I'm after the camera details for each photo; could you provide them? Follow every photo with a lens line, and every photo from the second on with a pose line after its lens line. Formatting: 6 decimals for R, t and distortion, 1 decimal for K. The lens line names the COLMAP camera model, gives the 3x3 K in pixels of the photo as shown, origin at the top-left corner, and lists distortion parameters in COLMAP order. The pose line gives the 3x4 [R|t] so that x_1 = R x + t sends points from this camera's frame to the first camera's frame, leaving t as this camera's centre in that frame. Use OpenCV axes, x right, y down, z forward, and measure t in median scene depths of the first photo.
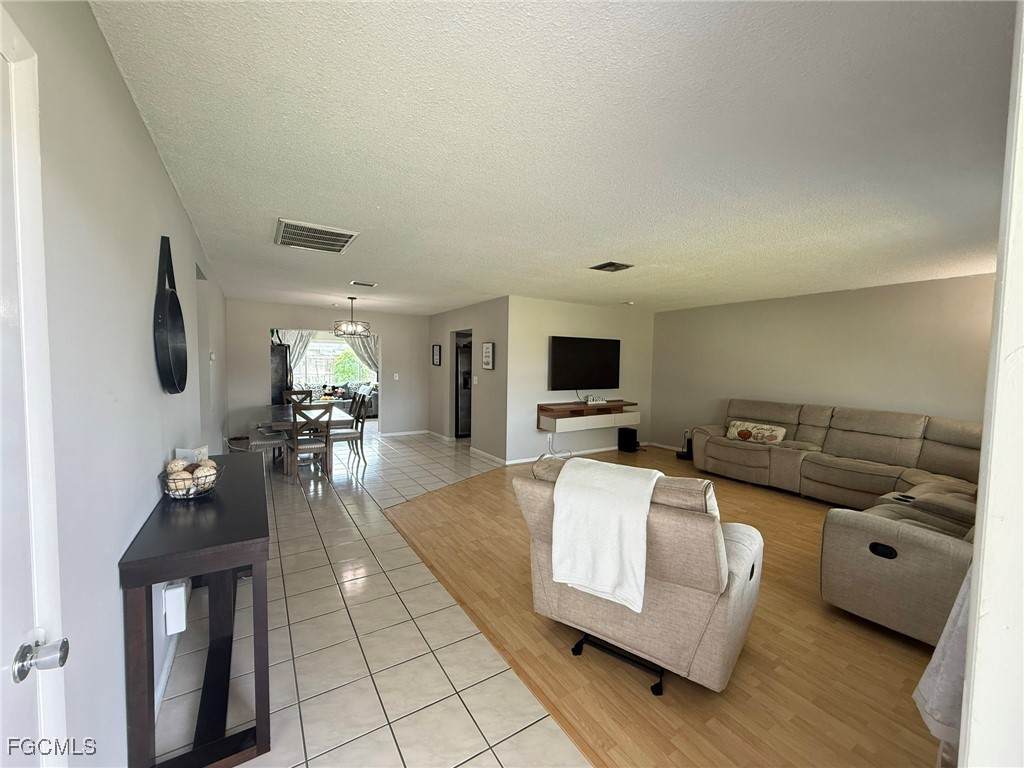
lens RADIAL K [[406.3, 0, 512.0], [0, 406.3, 384.0], [0, 0, 1]] dist [-0.000718, 0.000041]
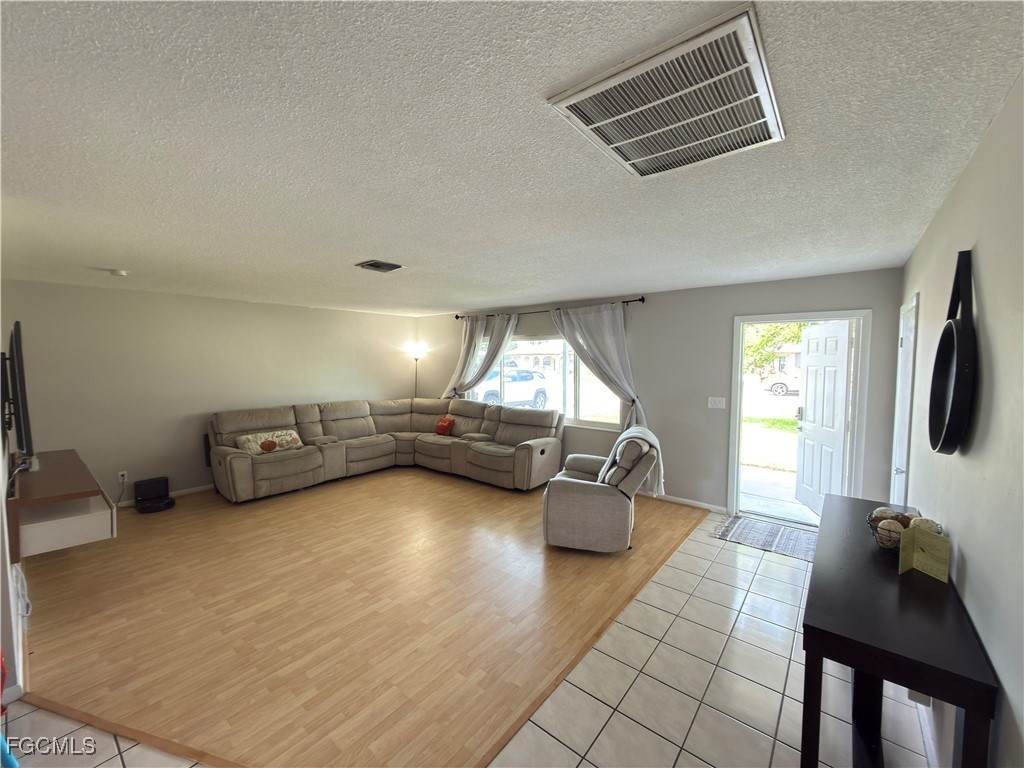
lens RADIAL K [[406.3, 0, 512.0], [0, 406.3, 384.0], [0, 0, 1]] dist [-0.000718, 0.000041]
pose [[-0.312729, -0.076980, 0.946718, -0.626781], [0.043807, 0.994481, 0.095334, -0.107553], [-0.948832, 0.071287, -0.307631, 0.968556]]
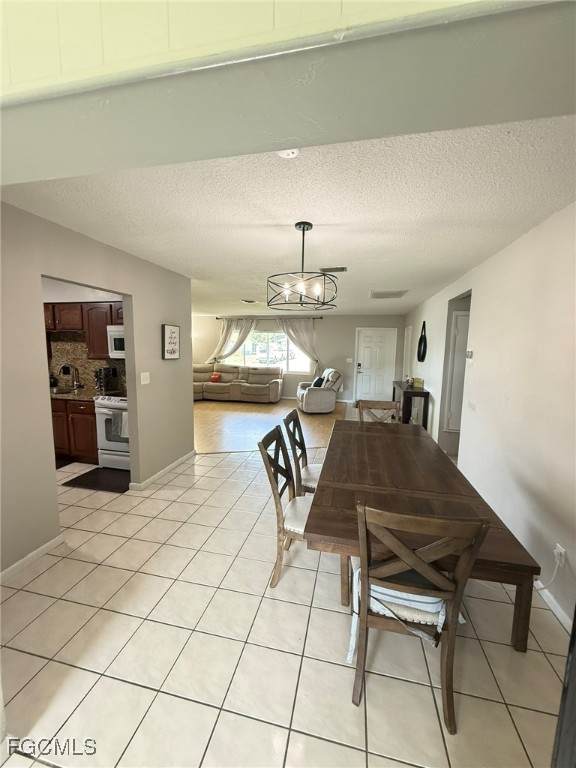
lens RADIAL K [[304.7, 0, 288.0], [0, 304.7, 384.0], [0, 0, 1]] dist [-0.000718, 0.000041]
pose [[-0.706984, -0.115172, 0.697788, -0.957750], [0.007541, 0.985367, 0.170278, -0.131859], [-0.707189, 0.125646, -0.695771, 1.887308]]
